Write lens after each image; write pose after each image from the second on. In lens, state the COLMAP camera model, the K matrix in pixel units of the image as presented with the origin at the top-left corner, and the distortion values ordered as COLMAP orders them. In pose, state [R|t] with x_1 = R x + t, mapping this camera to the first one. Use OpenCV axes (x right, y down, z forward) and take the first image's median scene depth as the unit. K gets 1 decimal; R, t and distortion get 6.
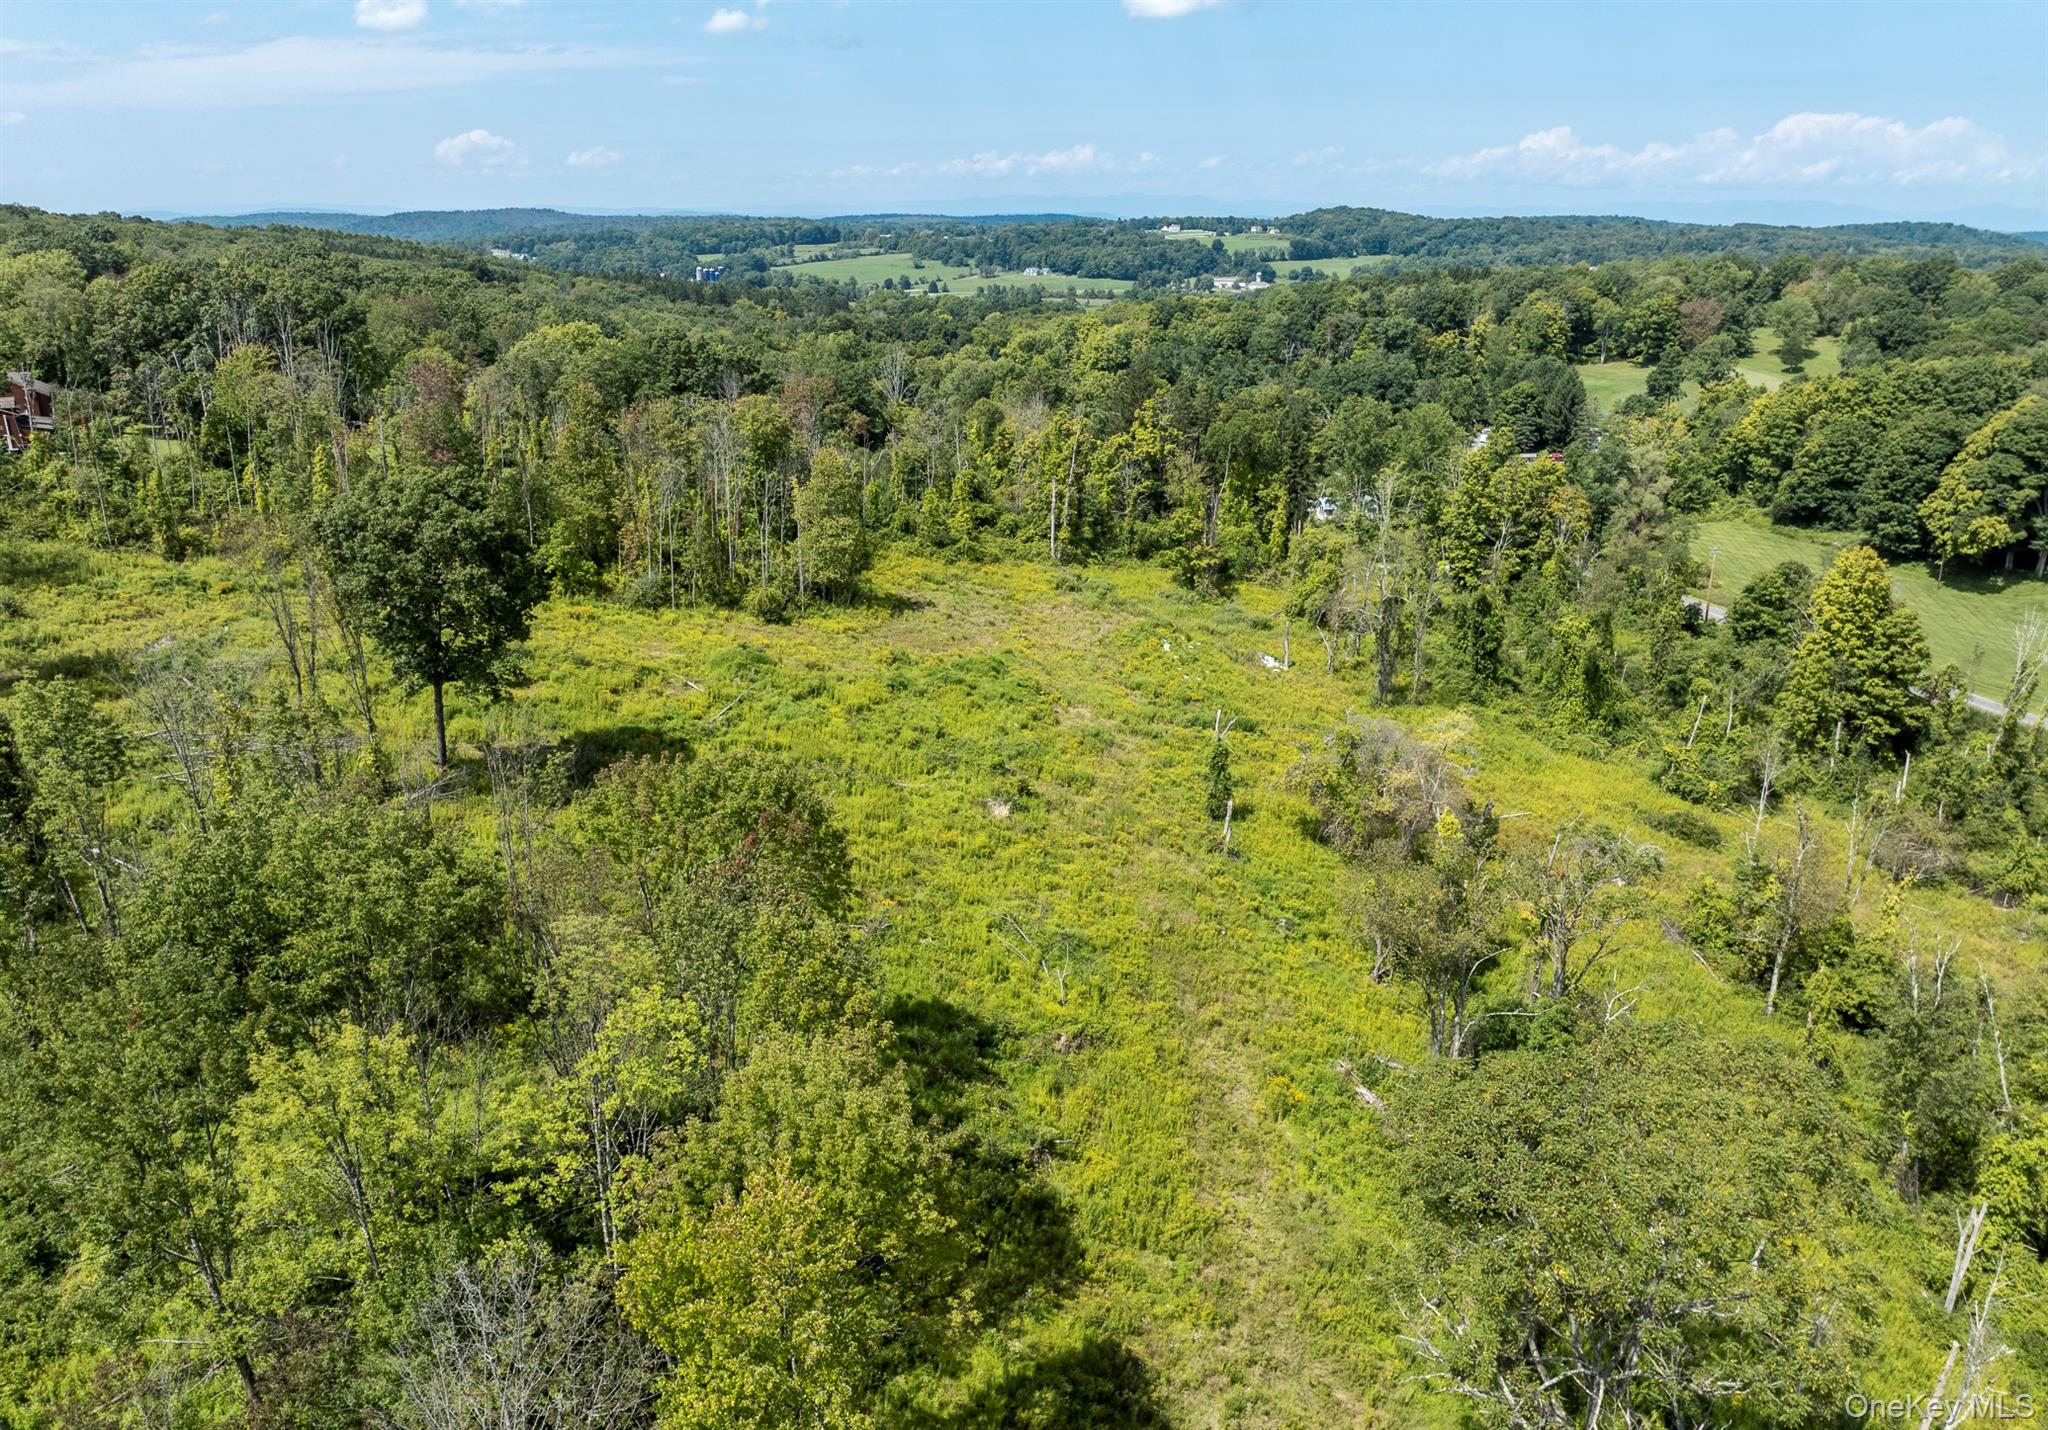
lens RADIAL K [[1446.2, 0, 1018.5], [0, 1446.2, 719.5], [0, 0, 1]] dist [-0.031033, -0.002705]
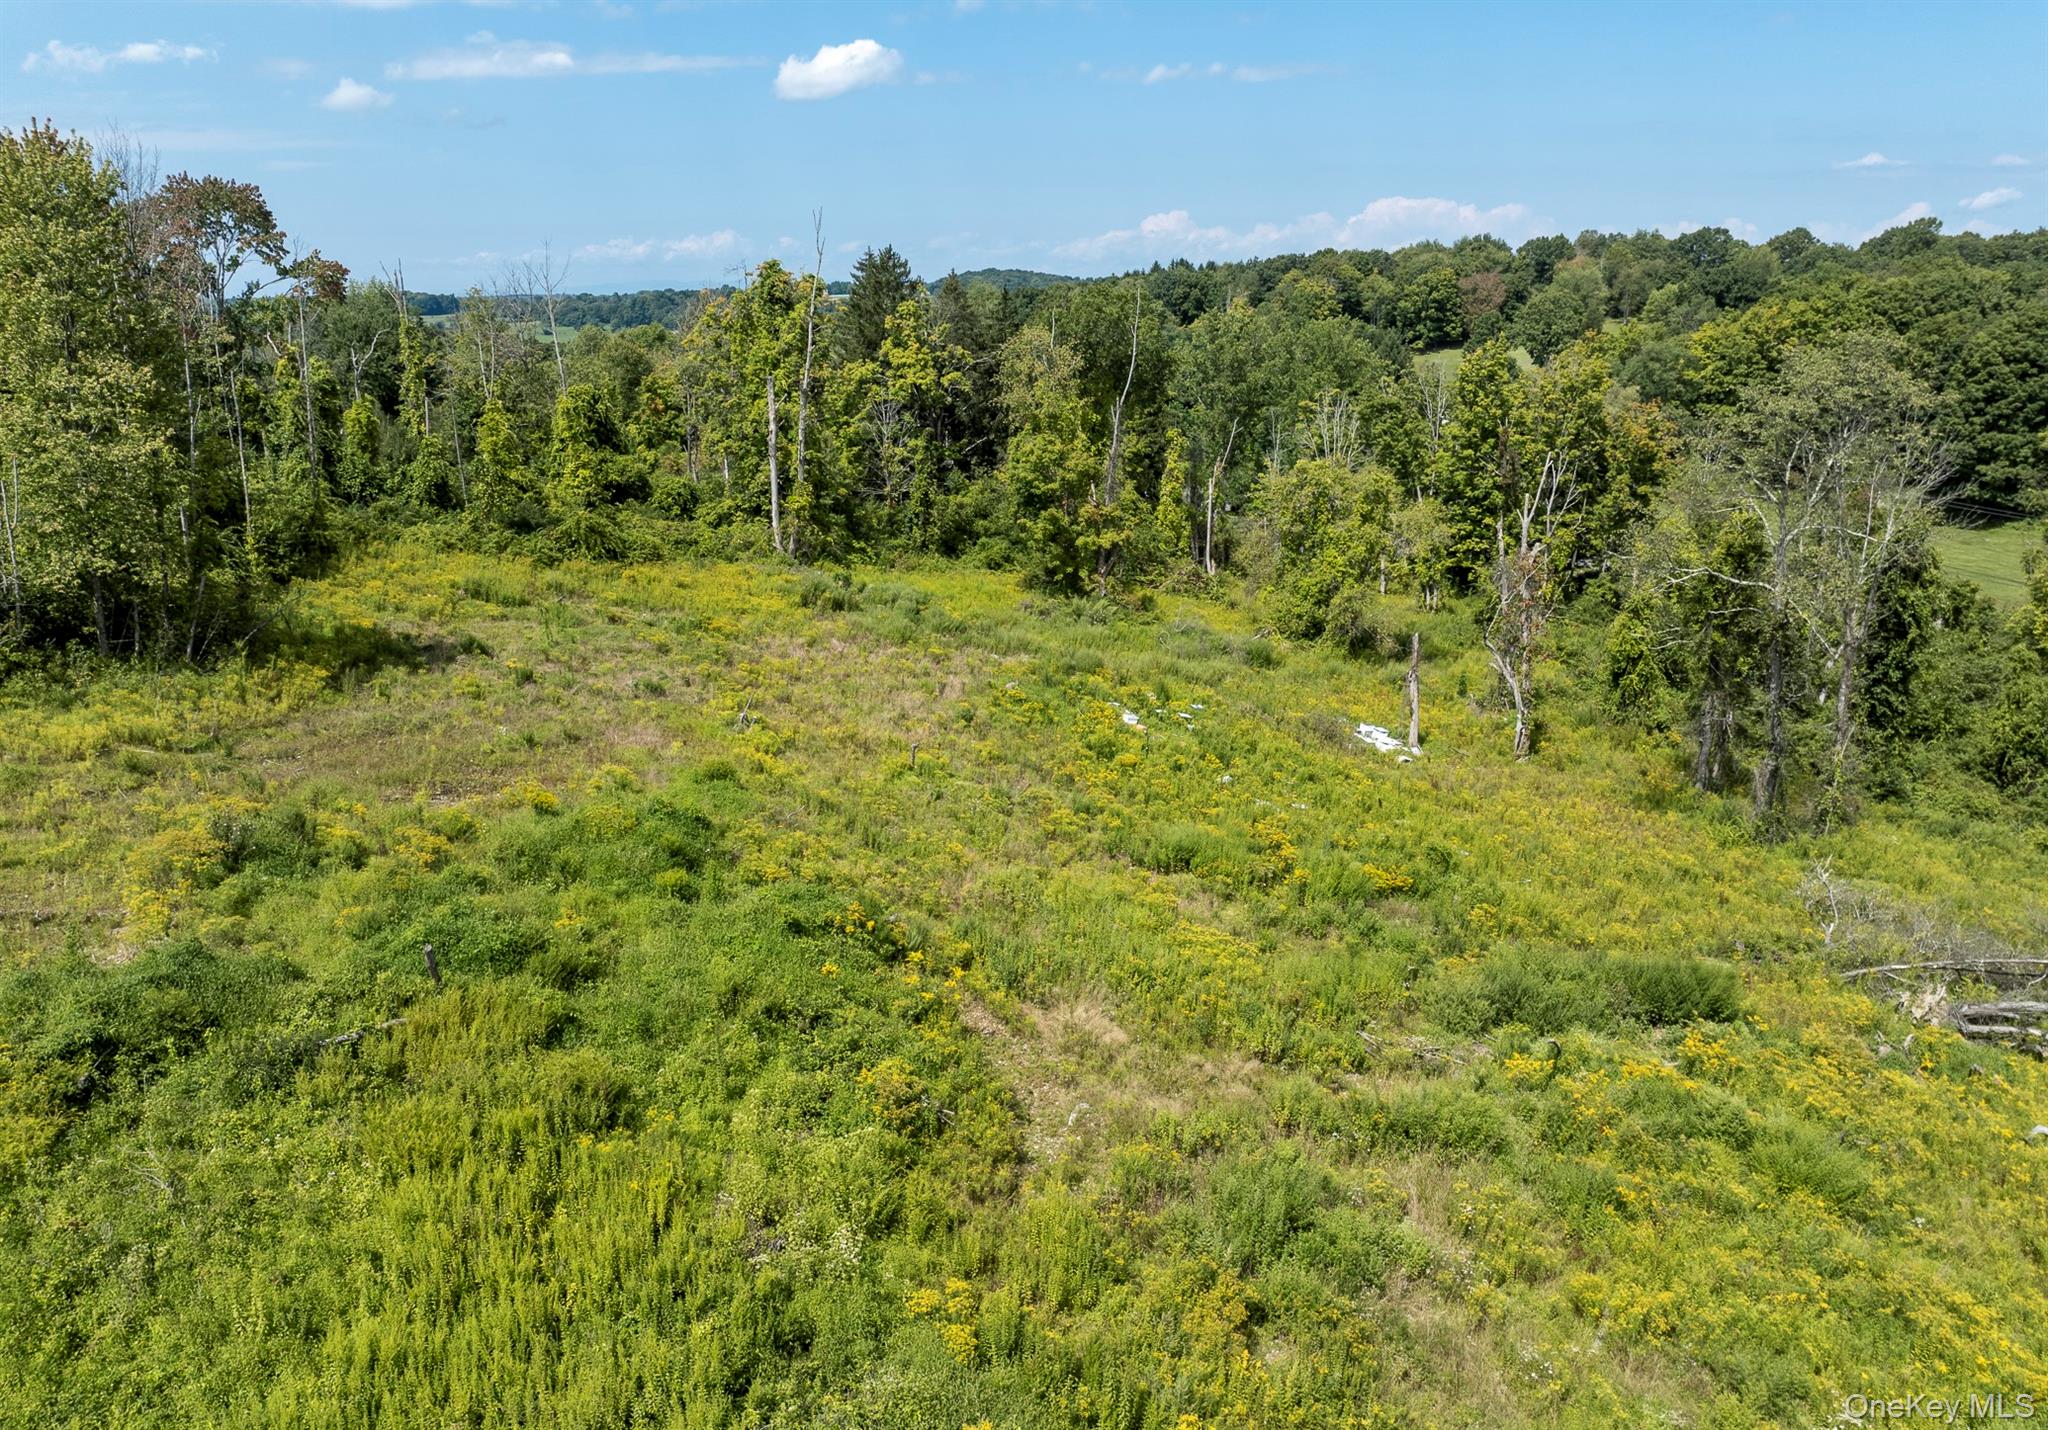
lens RADIAL K [[1446.2, 0, 1018.5], [0, 1446.2, 719.5], [0, 0, 1]] dist [-0.031033, -0.002705]
pose [[0.971939, -0.073269, 0.223532, -0.009169], [0.085030, 0.995431, -0.043440, -0.029104], [-0.219328, 0.061228, 0.973728, 0.508159]]
